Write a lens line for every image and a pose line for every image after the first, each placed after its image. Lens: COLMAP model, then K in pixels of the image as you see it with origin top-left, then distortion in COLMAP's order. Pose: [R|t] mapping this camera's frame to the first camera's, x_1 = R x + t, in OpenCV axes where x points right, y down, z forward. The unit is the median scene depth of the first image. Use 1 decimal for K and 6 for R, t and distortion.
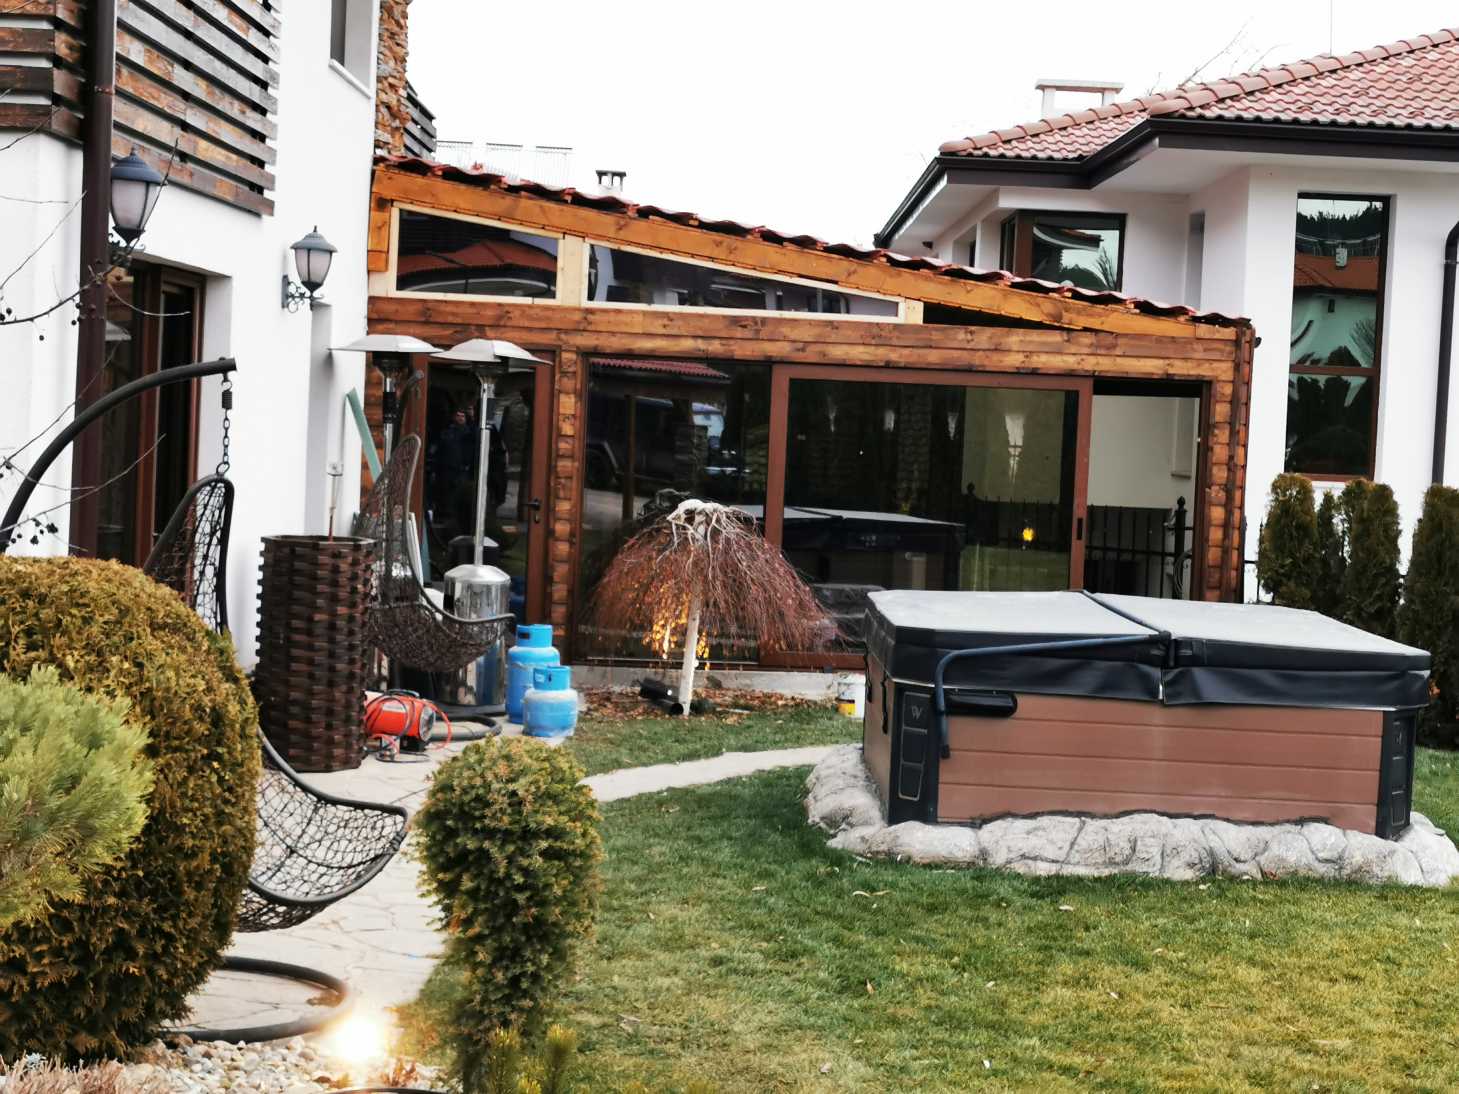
lens RADIAL K [[2543.9, 0, 729.5], [0, 2543.9, 547.0], [0, 0, 1]] dist [0.017795, 0.003334]
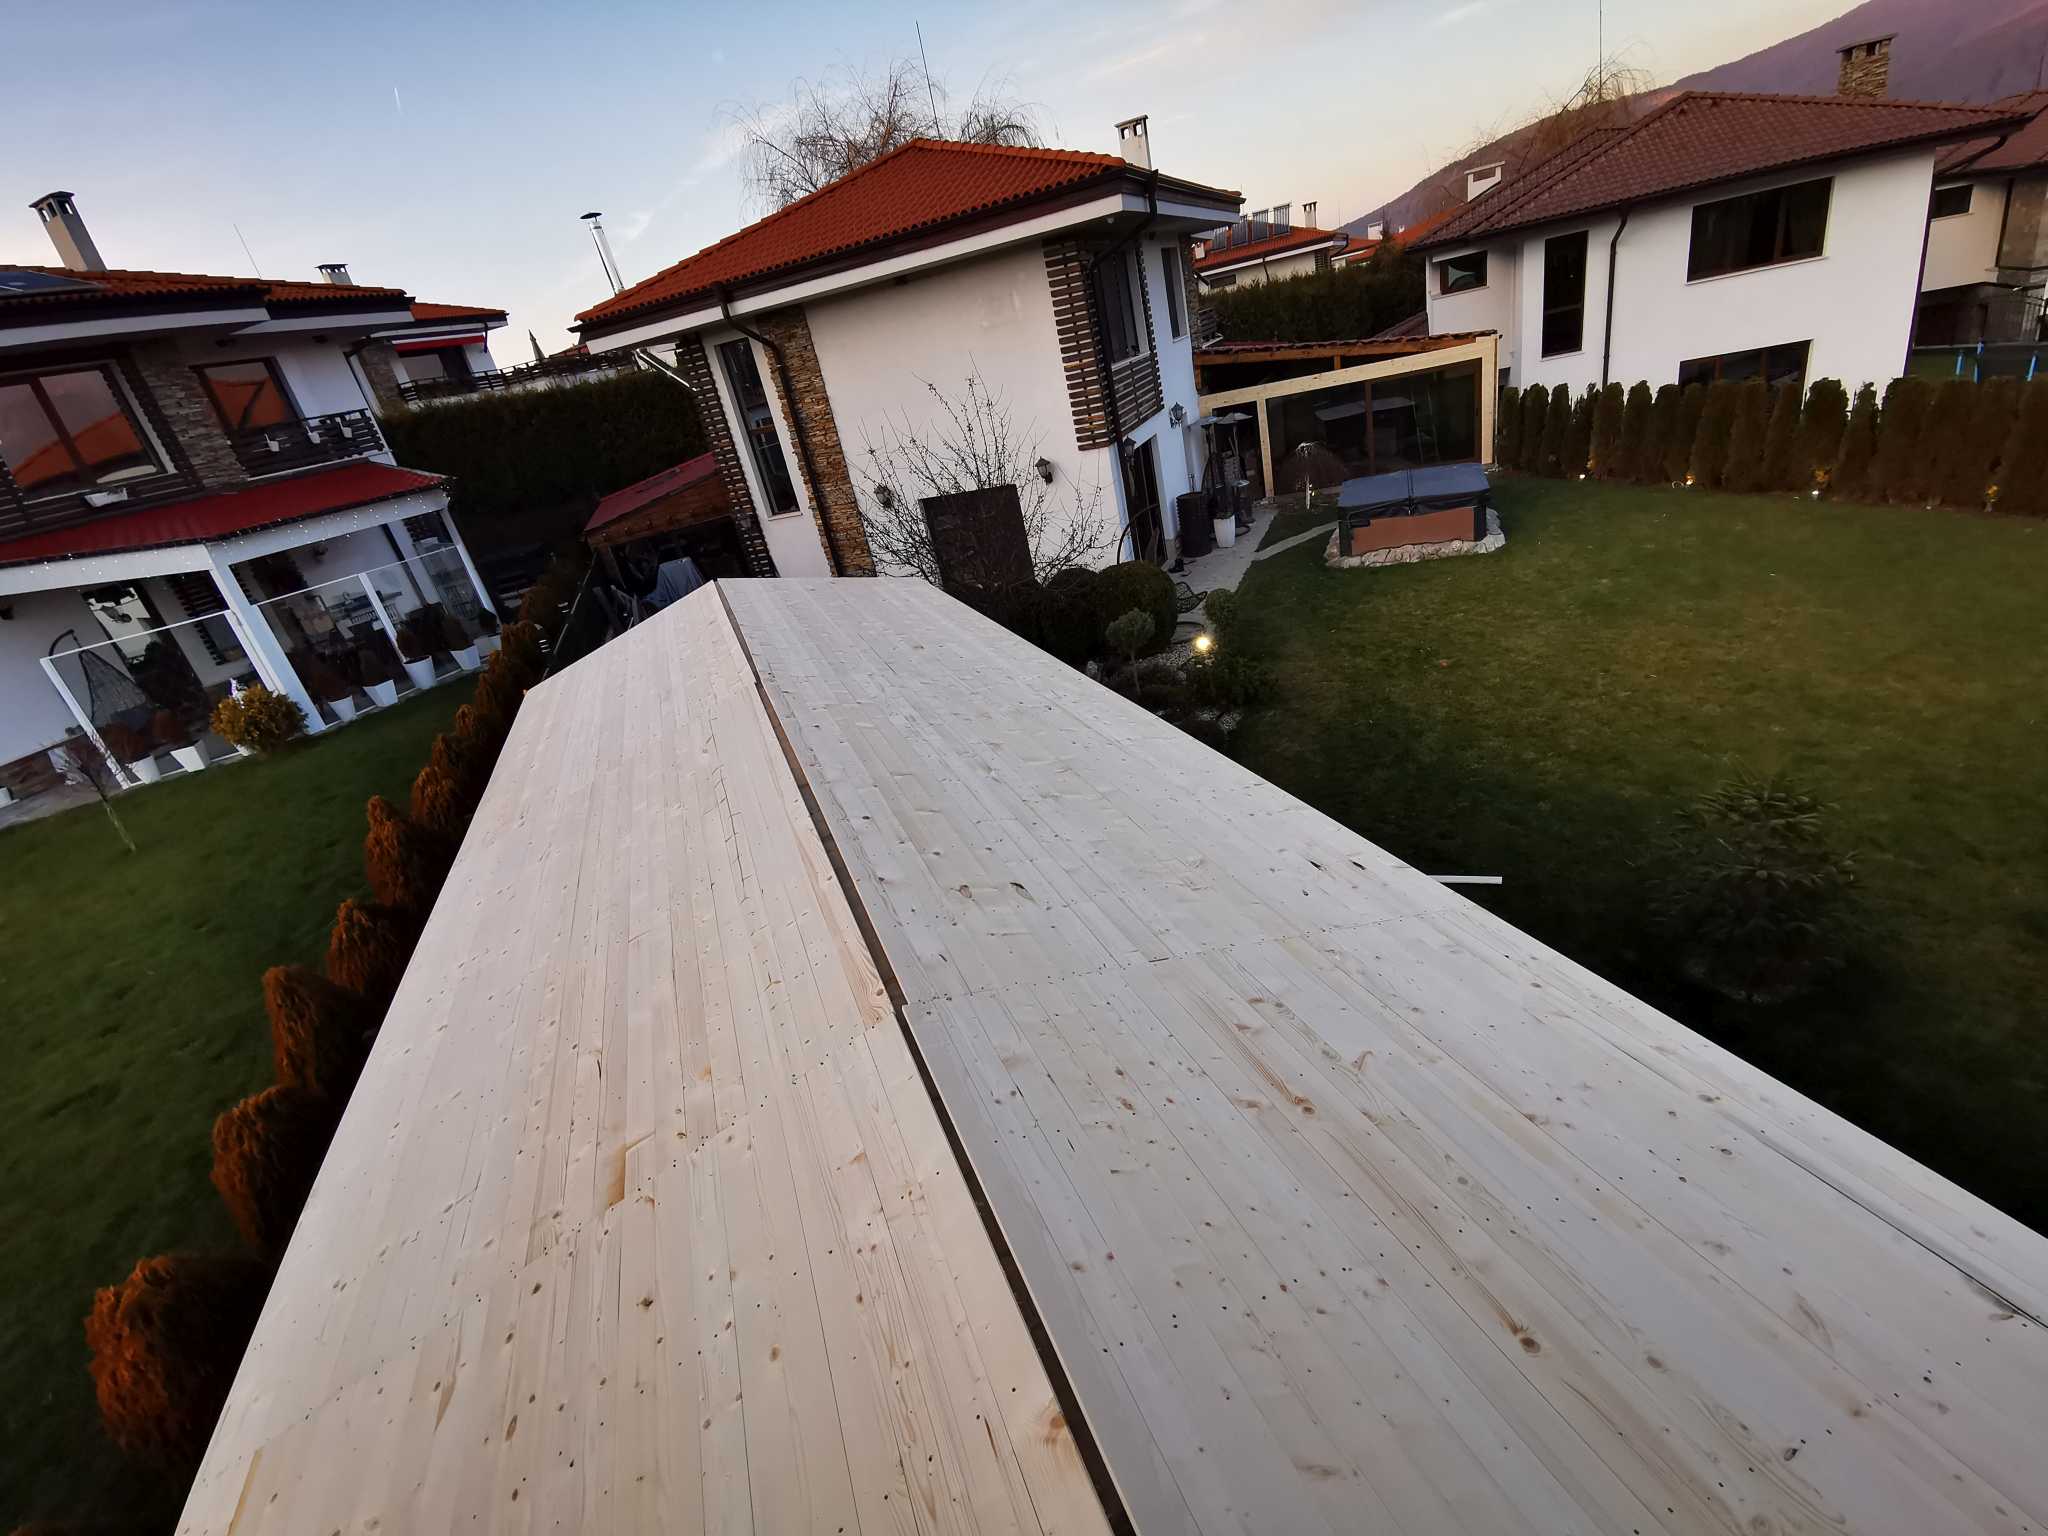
lens RADIAL K [[949.8, 0, 1022.5], [0, 949.8, 757.5], [0, 0, 1]] dist [-0.004852, 0.018593]
pose [[0.914727, -0.081789, -0.395708, 0.102499], [0.222355, 0.919579, 0.323932, -0.116703], [0.337391, -0.384297, 0.859351, -0.335341]]
